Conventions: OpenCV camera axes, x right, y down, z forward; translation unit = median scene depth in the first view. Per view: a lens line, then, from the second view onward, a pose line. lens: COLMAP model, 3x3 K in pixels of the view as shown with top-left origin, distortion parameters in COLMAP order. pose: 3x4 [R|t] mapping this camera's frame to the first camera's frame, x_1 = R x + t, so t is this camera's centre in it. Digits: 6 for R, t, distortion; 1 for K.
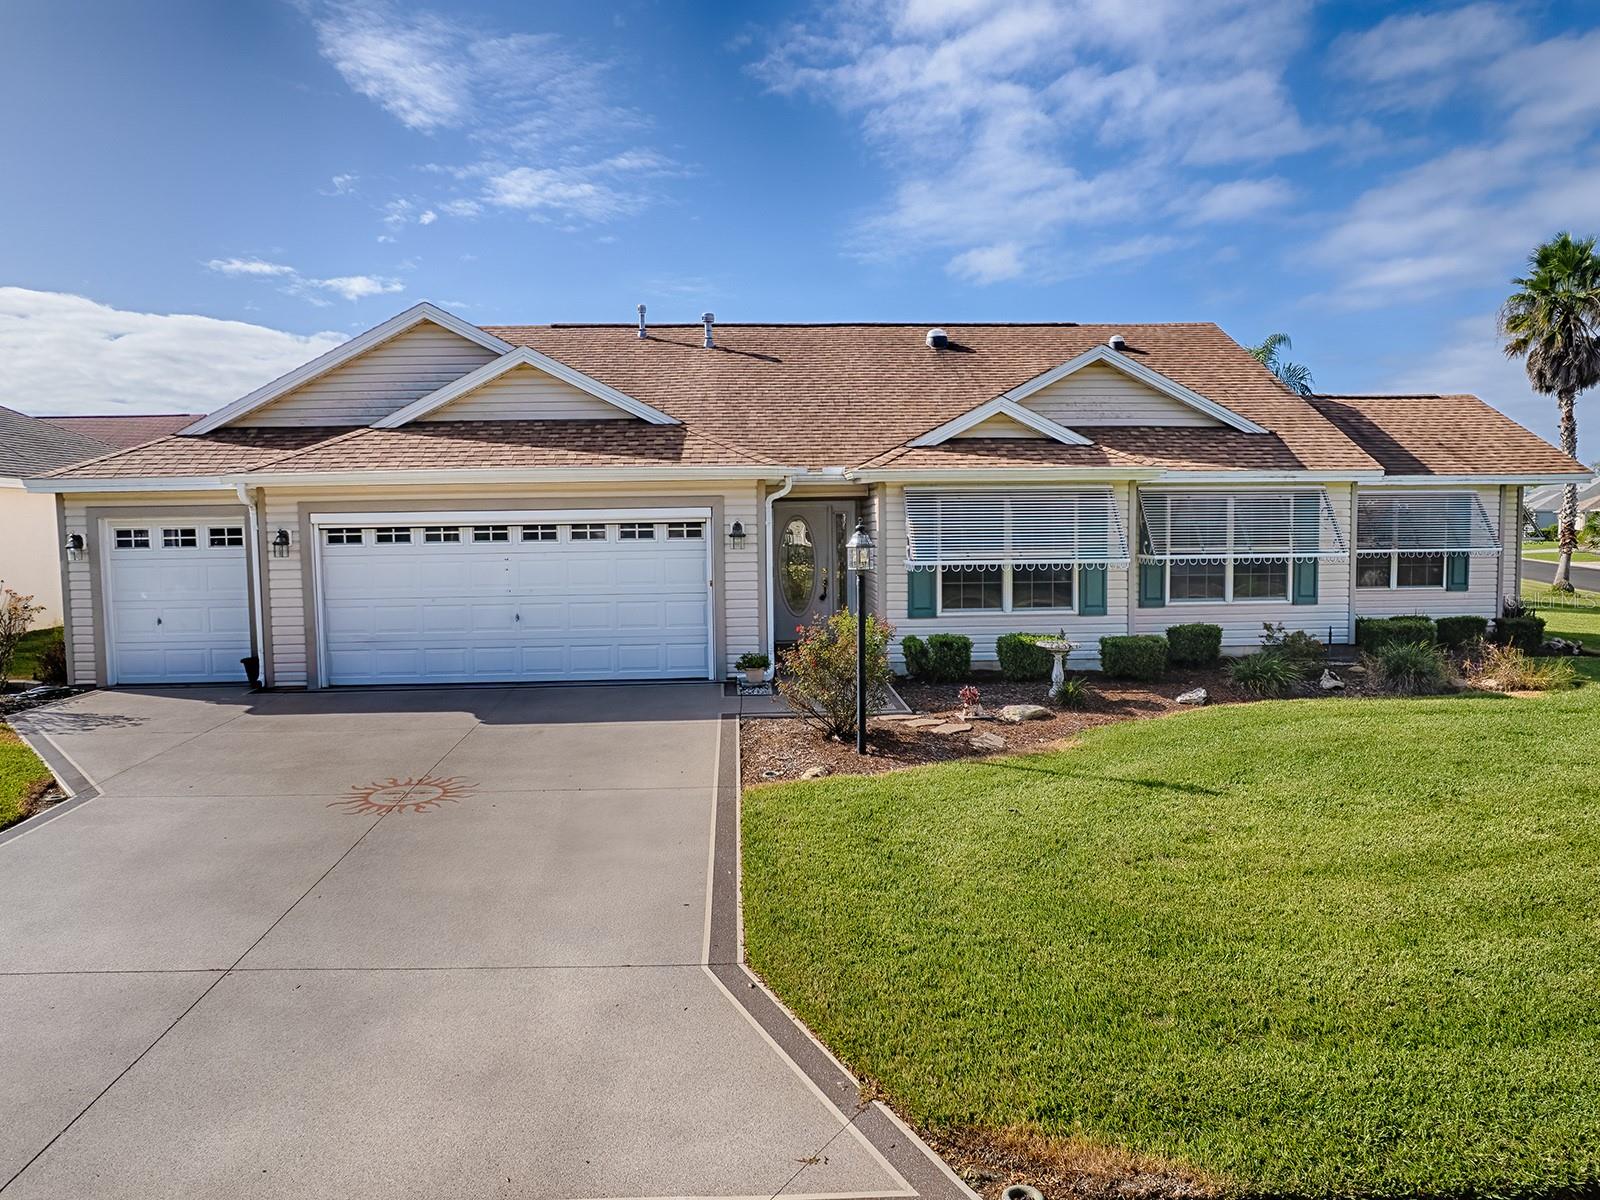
lens RADIAL K [[1166.6, 0, 801.6], [0, 1166.6, 606.7], [0, 0, 1]] dist [-0.080490, 0.084919]
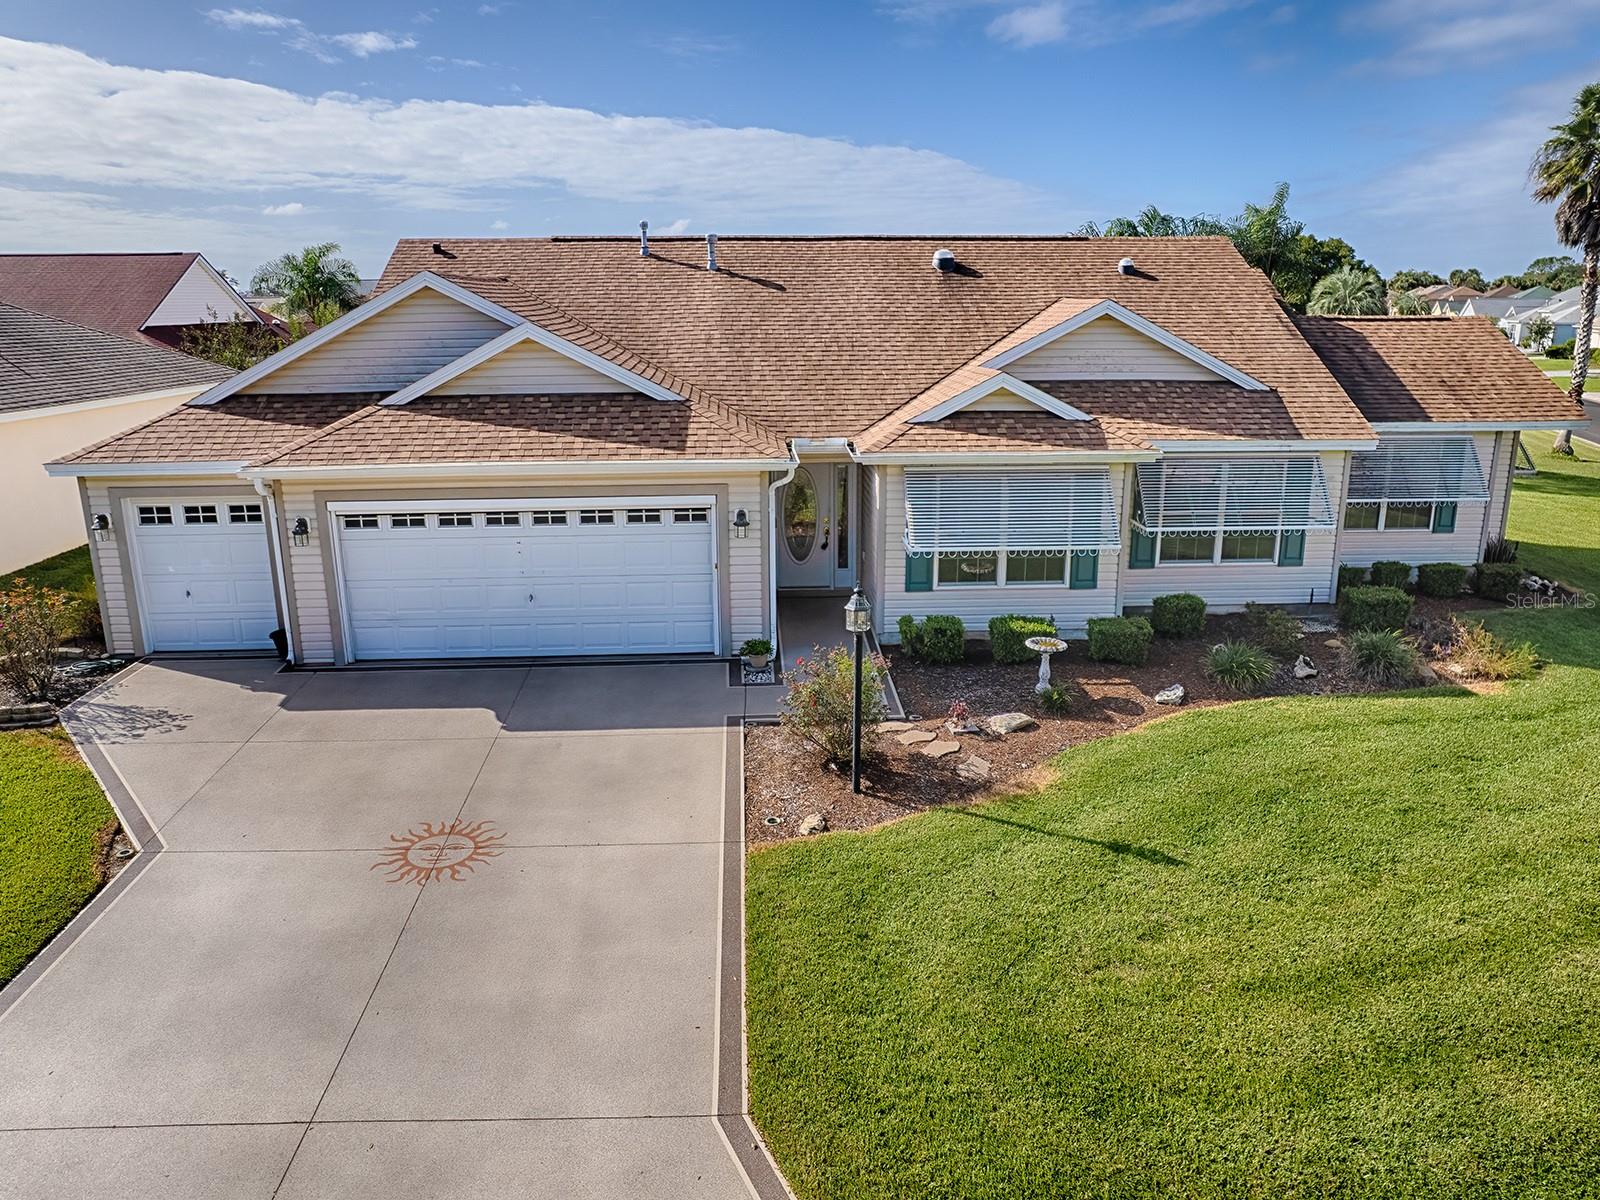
lens RADIAL K [[1155.5, 0, 801.6], [0, 1155.5, 605.4], [0, 0, 1]] dist [-0.078708, 0.078138]
pose [[0.999963, 0.008195, -0.002660, 0.001510], [-0.007552, 0.982257, 0.187389, -0.176329], [0.004148, -0.187362, 0.982282, -0.017004]]
